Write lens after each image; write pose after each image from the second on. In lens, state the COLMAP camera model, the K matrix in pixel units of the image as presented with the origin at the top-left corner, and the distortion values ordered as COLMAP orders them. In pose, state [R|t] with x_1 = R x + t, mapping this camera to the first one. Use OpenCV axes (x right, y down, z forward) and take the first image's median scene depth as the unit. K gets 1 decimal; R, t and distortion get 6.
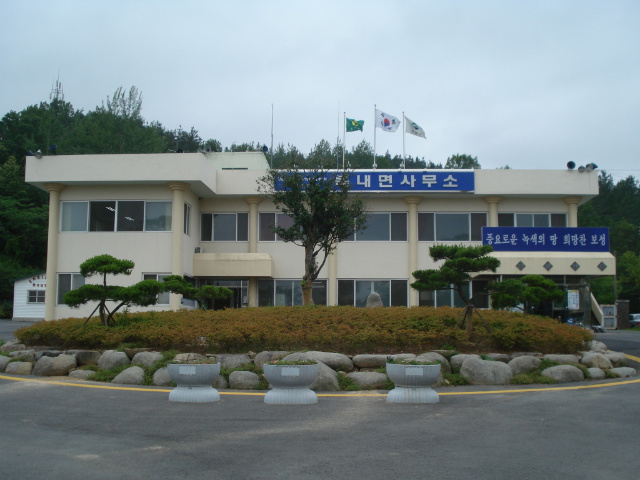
lens RADIAL K [[747.7, 0, 320.0], [0, 747.7, 240.0], [0, 0, 1]] dist [0.000845, -0.326585]
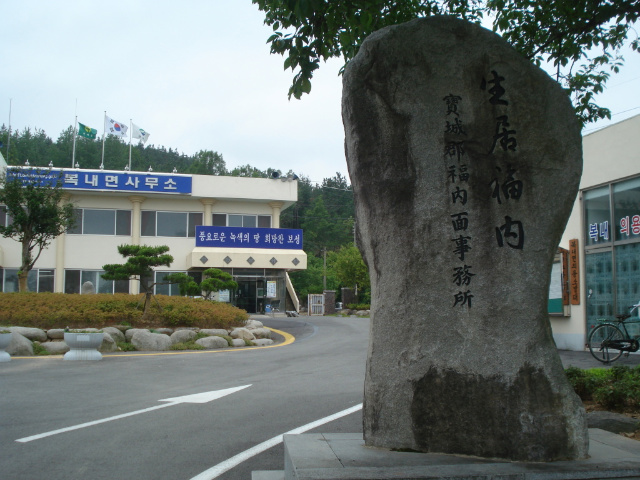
lens RADIAL K [[747.7, 0, 320.0], [0, 747.7, 240.0], [0, 0, 1]] dist [0.000845, -0.326585]
pose [[0.948107, 0.024844, 0.316978, 0.033724], [-0.029135, 0.999537, 0.008803, -0.011044], [-0.316612, -0.017581, 0.948392, -0.154740]]
